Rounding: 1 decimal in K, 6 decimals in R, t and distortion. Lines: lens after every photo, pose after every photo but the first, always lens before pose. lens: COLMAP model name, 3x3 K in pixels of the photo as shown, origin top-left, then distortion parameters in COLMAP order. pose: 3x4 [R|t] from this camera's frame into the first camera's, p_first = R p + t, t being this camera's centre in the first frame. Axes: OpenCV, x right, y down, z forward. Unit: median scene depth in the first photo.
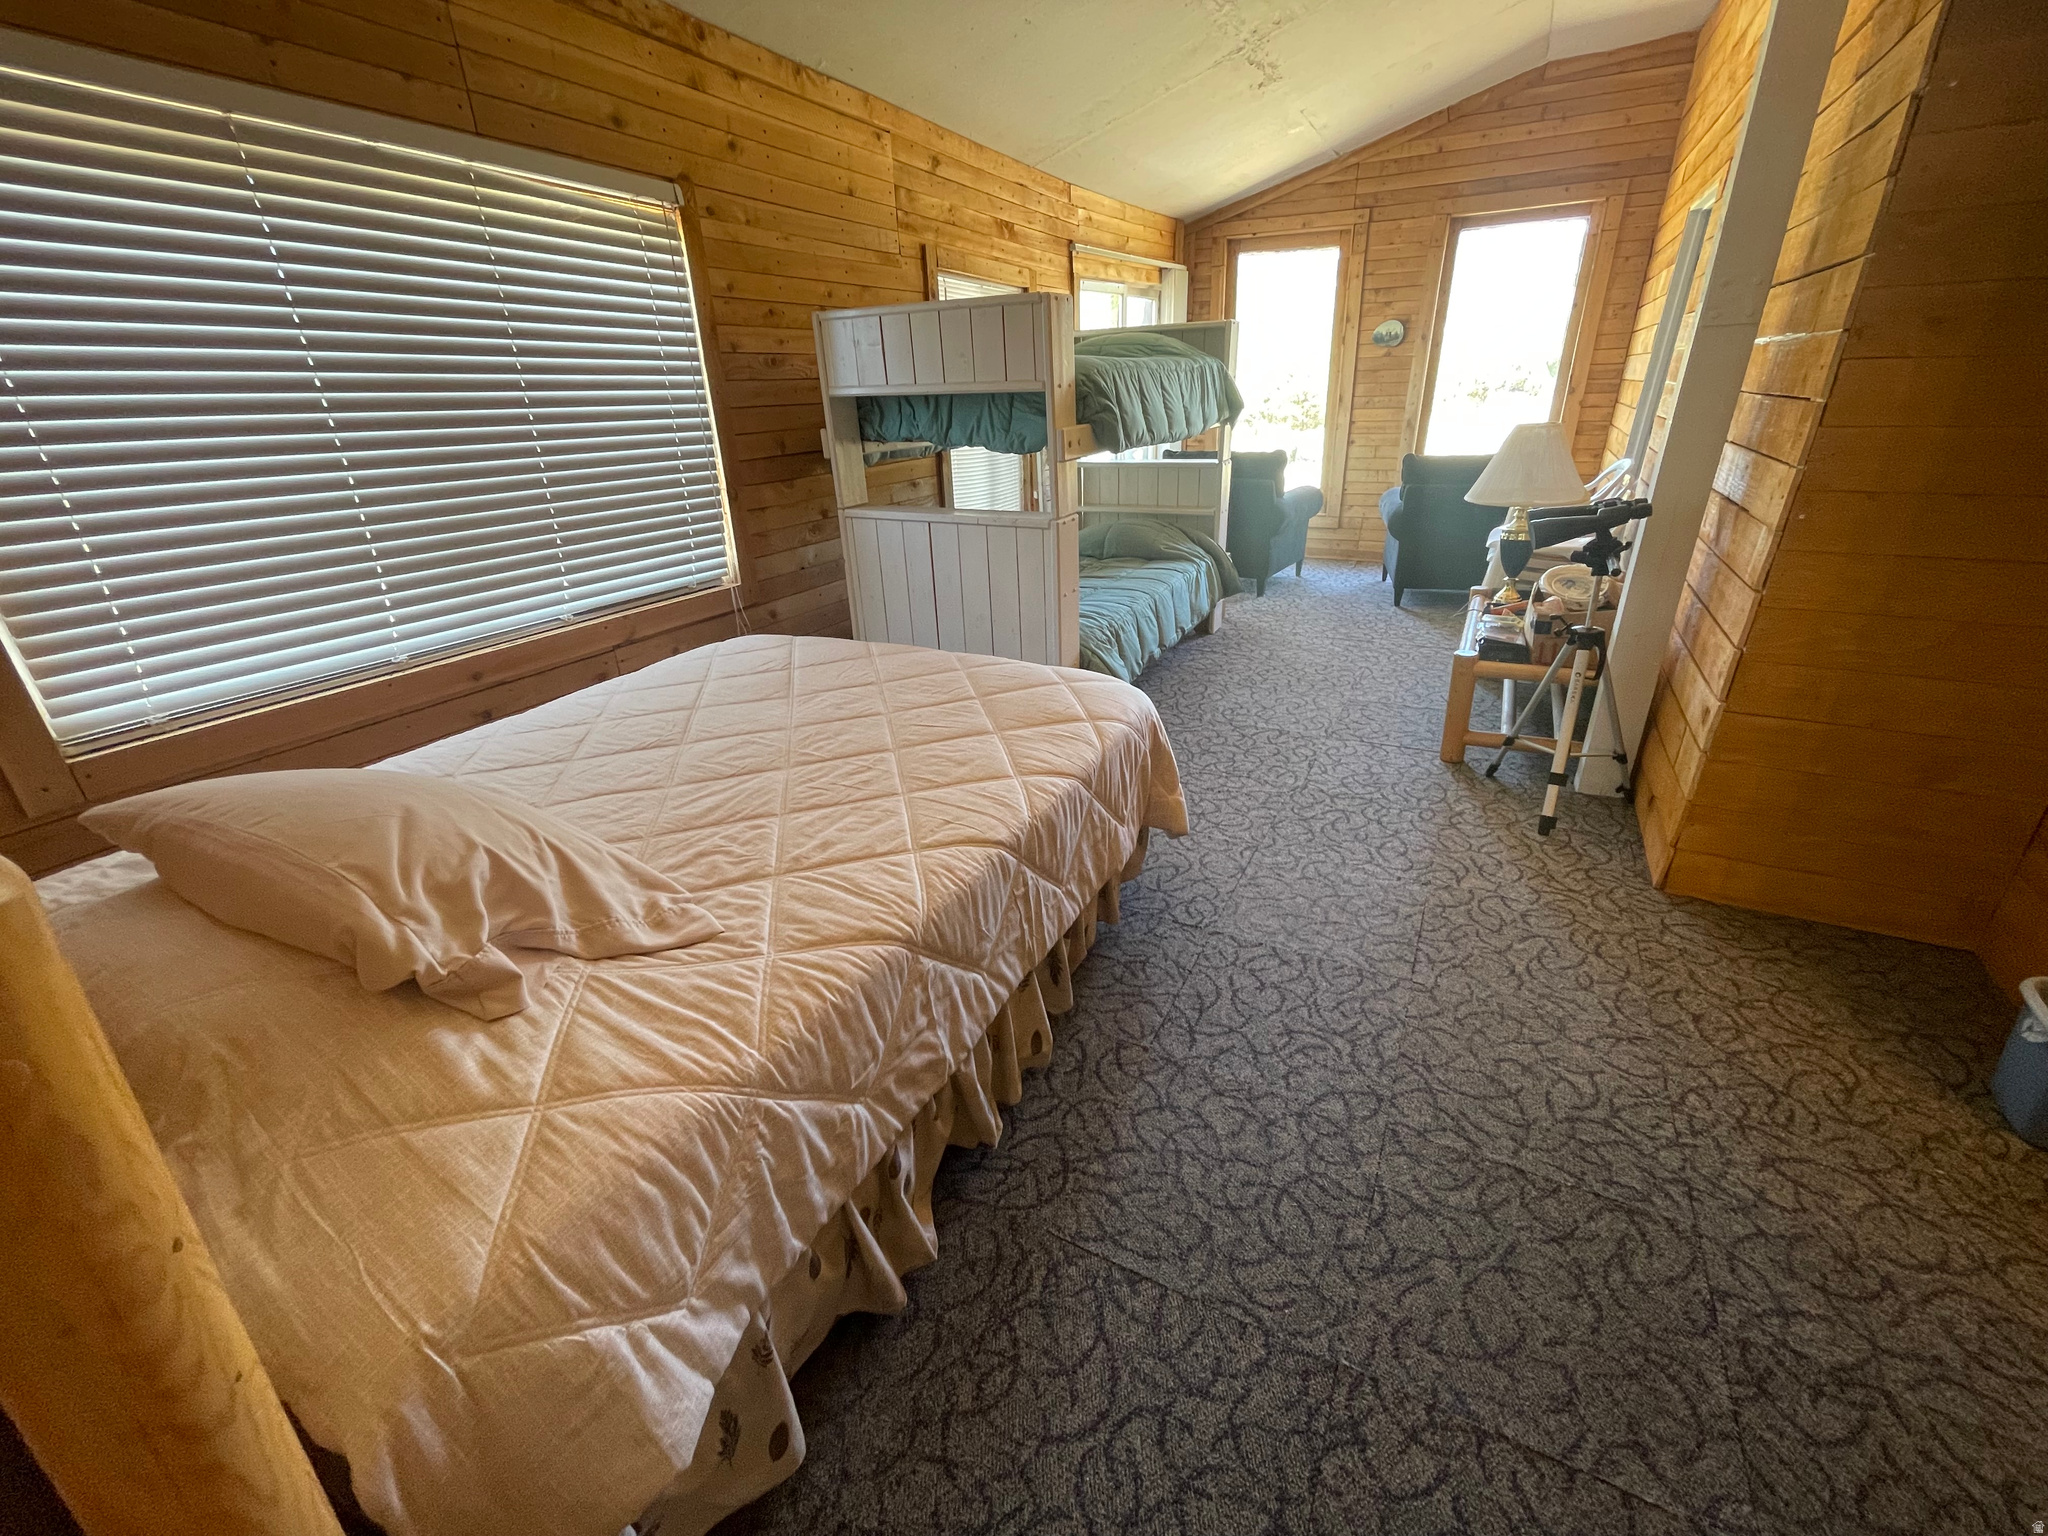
lens RADIAL K [[826.7, 0, 1031.7], [0, 826.7, 754.3], [0, 0, 1]] dist [-0.000400, -0.000102]
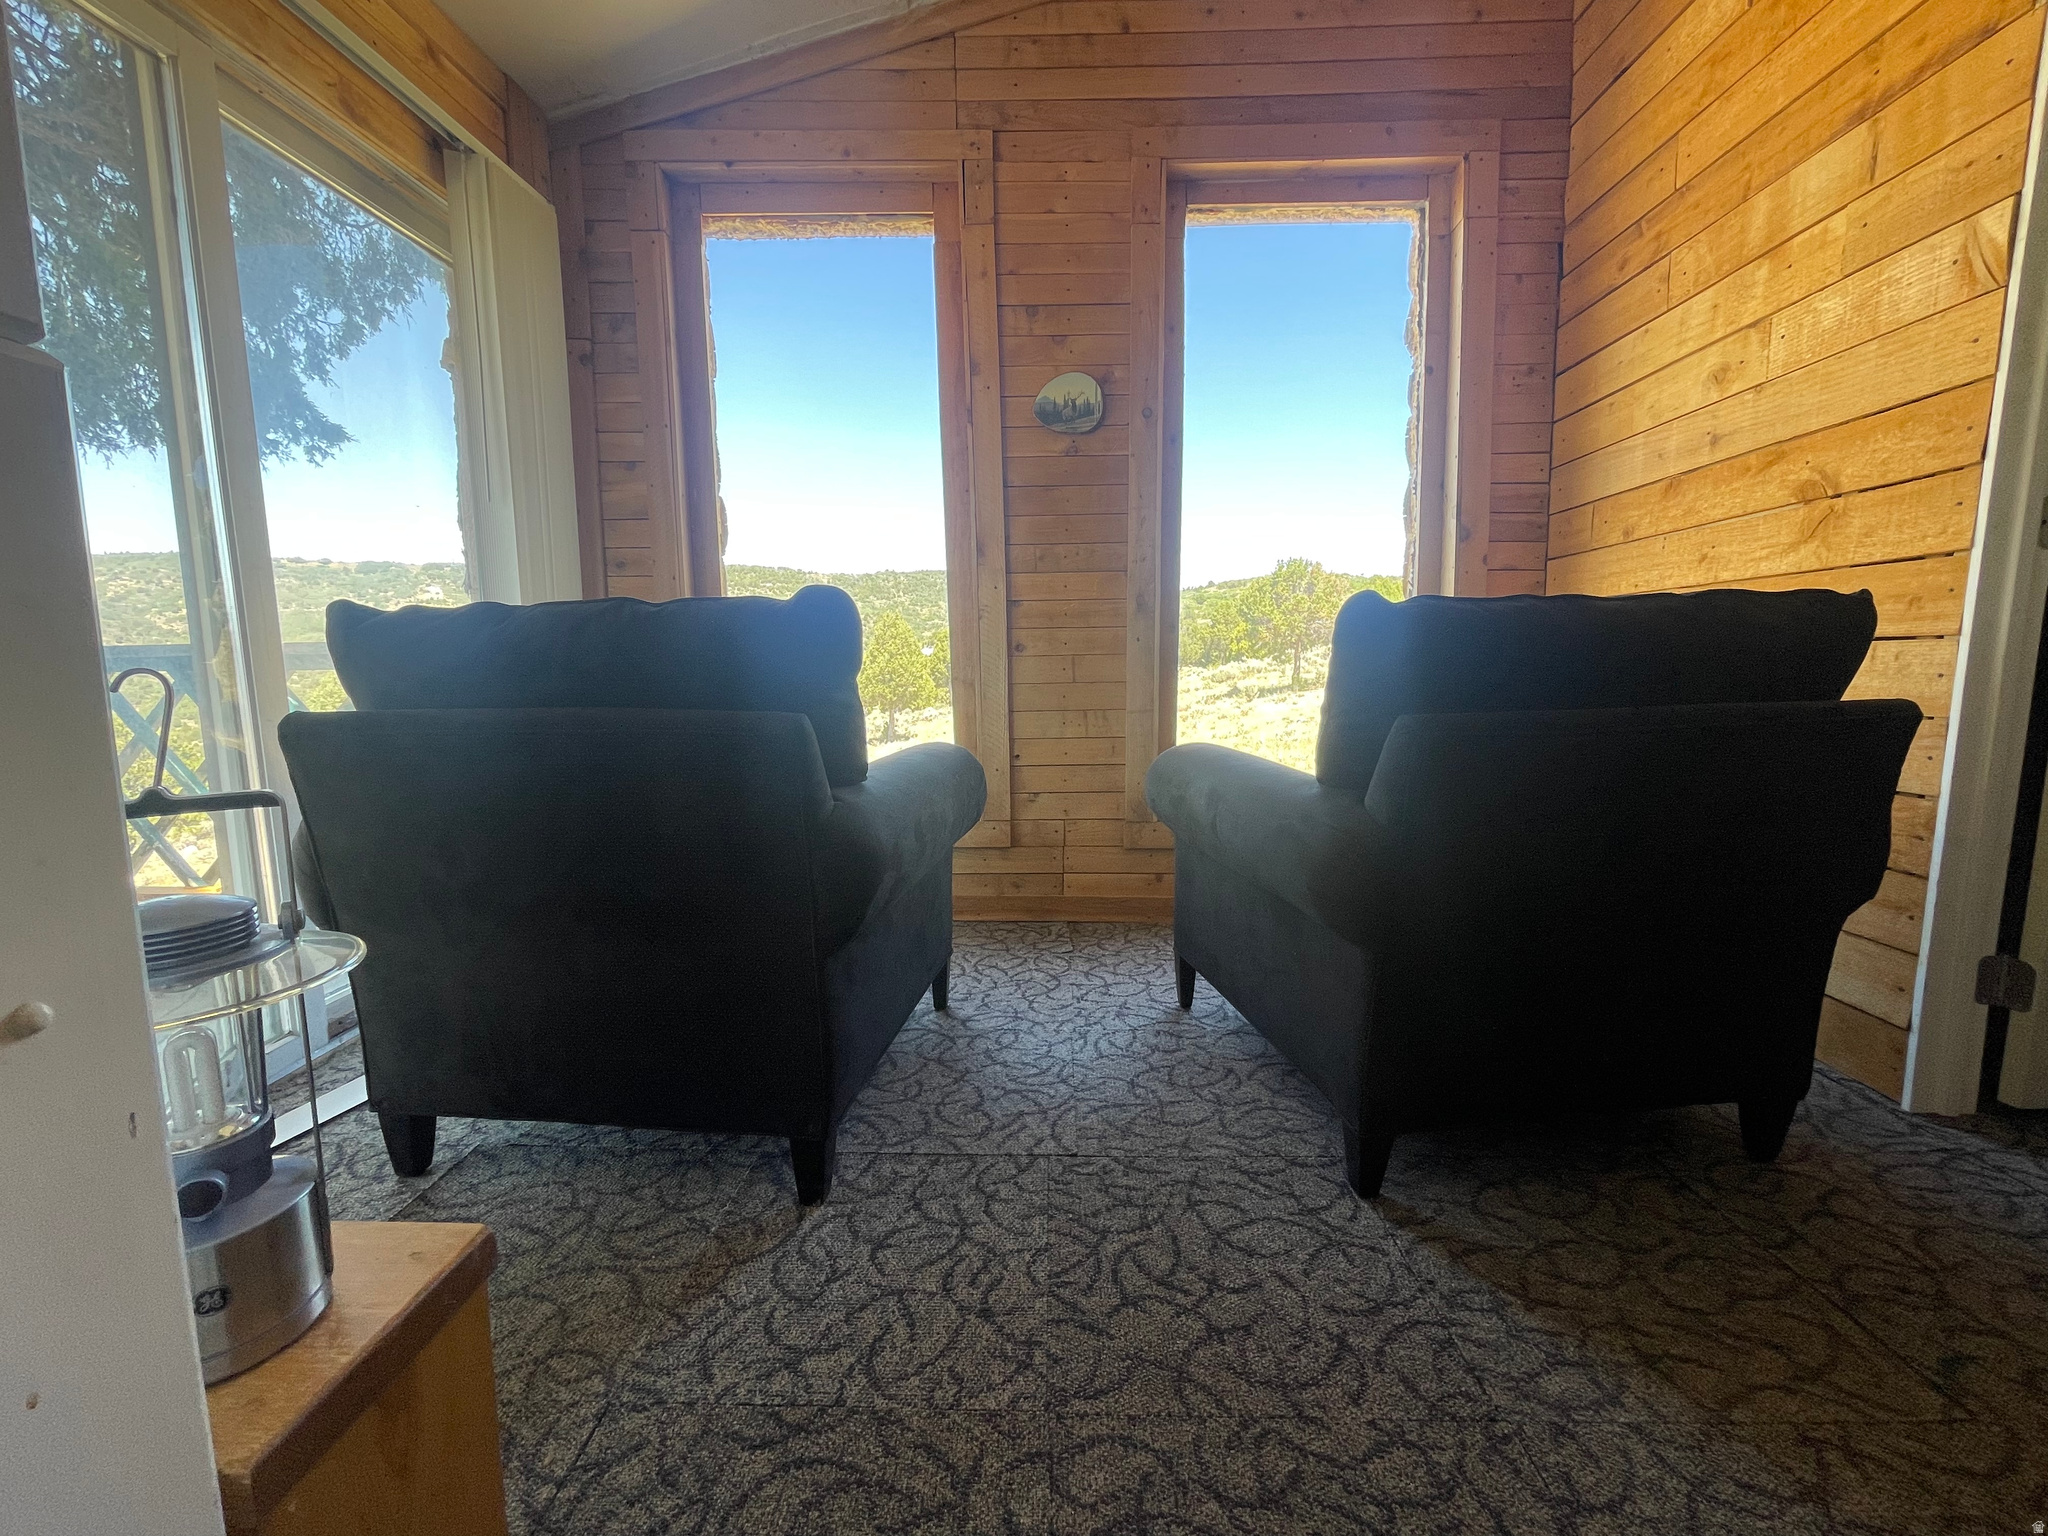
lens RADIAL K [[826.7, 0, 1026.5], [0, 826.7, 766.5], [0, 0, 1]] dist [-0.000400, -0.000102]
pose [[0.897348, -0.029070, 0.440365, 0.229049], [0.160479, 0.951013, -0.264236, -0.232868], [-0.411112, 0.307781, 0.858055, 0.732144]]
